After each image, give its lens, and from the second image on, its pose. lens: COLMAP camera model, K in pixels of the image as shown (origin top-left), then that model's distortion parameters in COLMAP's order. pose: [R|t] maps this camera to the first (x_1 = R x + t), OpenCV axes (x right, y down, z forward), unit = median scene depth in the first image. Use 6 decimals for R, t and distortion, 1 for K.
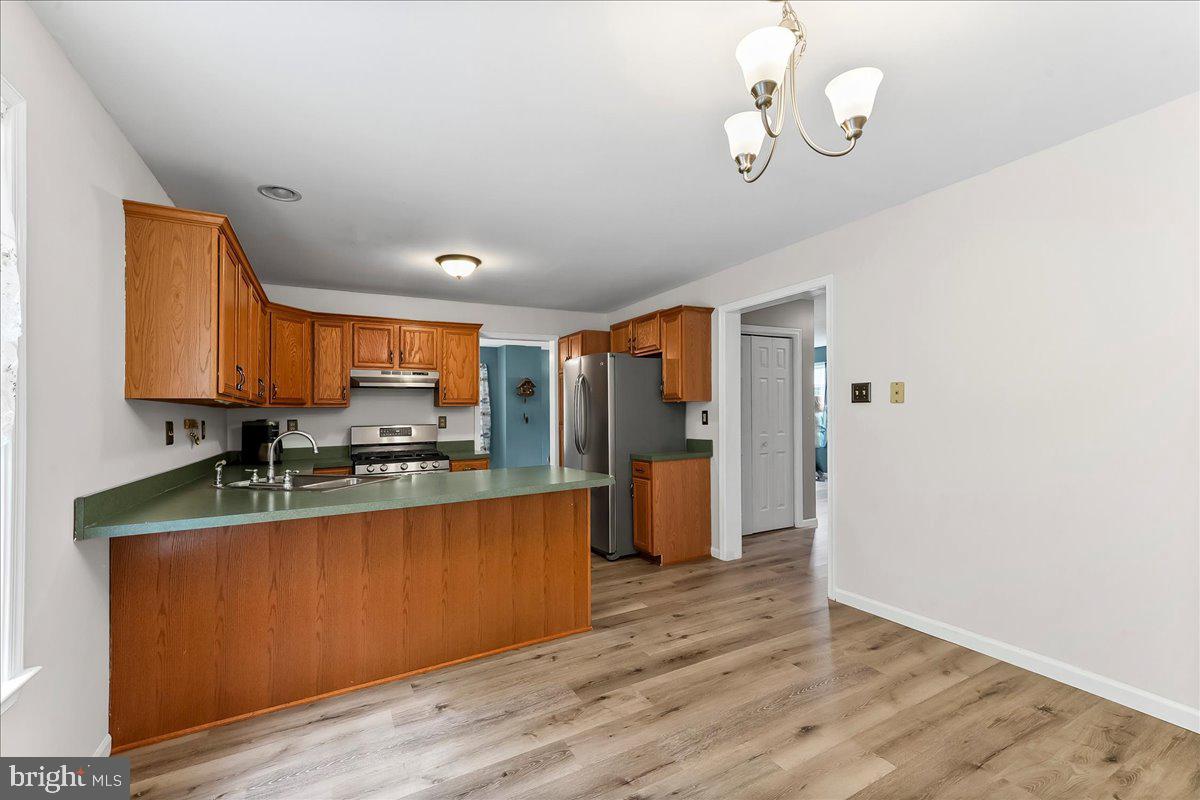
lens RADIAL K [[492.8, 0, 593.2], [0, 492.8, 411.4], [0, 0, 1]] dist [0.009320, 0.000551]
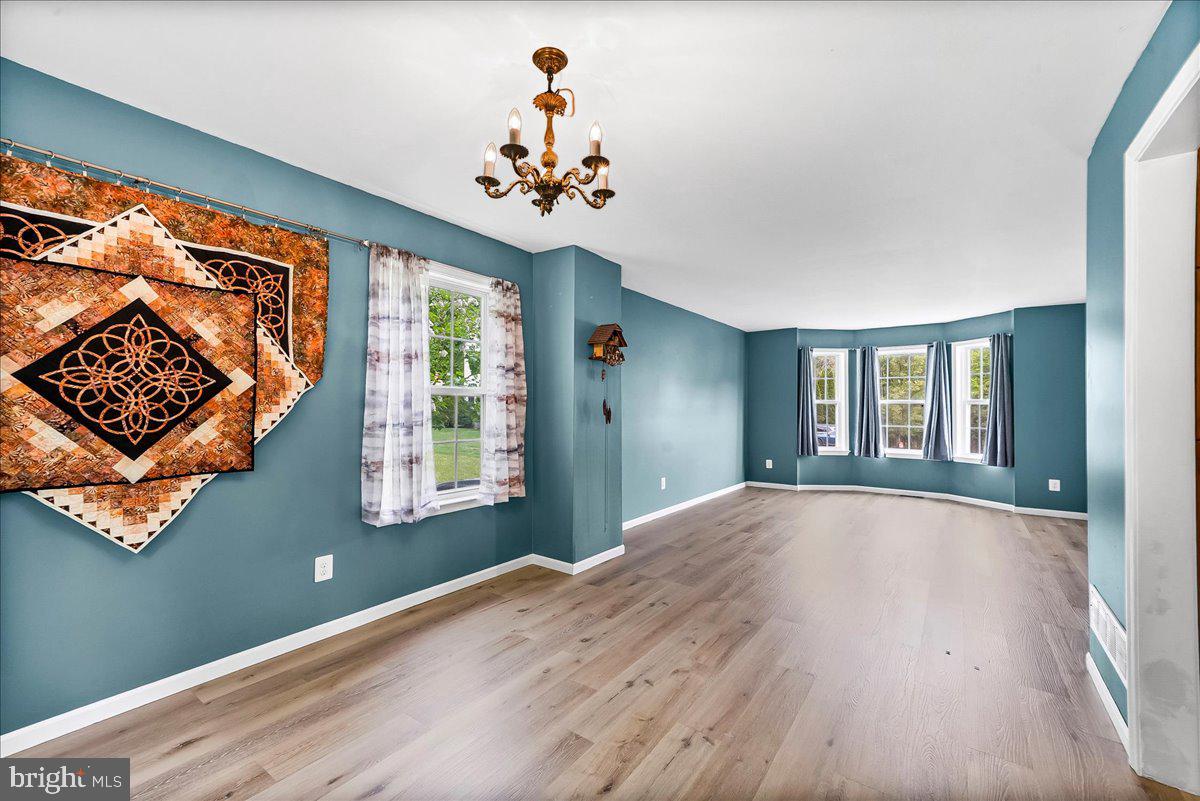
lens RADIAL K [[492.8, 0, 589.5], [0, 492.8, 399.6], [0, 0, 1]] dist [0.009320, 0.000551]
pose [[0.906831, 0.024188, 0.420799, -0.736937], [-0.018683, 0.999677, -0.017201, 0.024195], [-0.421080, 0.007736, 0.906991, 1.251781]]
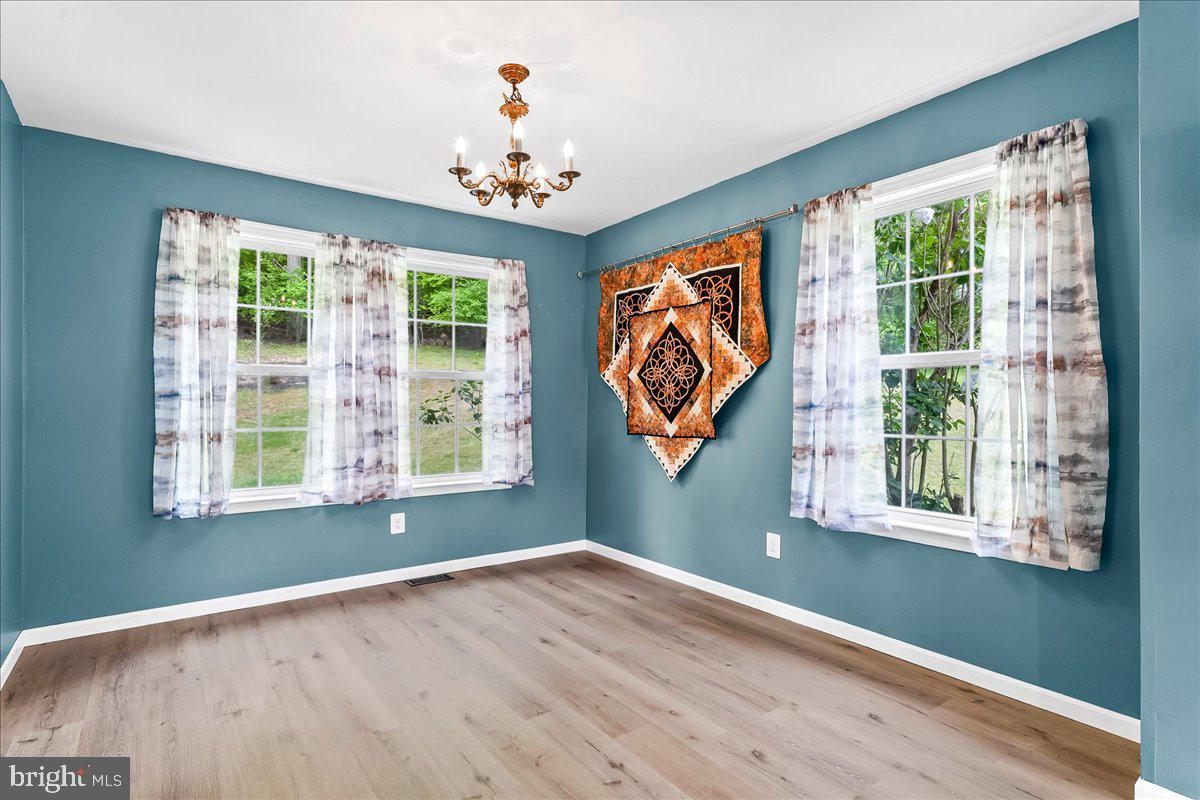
lens RADIAL K [[605.1, 0, 598.2], [0, 605.1, 399.1], [0, 0, 1]] dist [0.004583, 0.000286]
pose [[0.132032, 0.006909, -0.991221, 0.011577], [0.002514, 0.999970, 0.007305, 0.038542], [0.991242, -0.003457, 0.132011, 1.657988]]
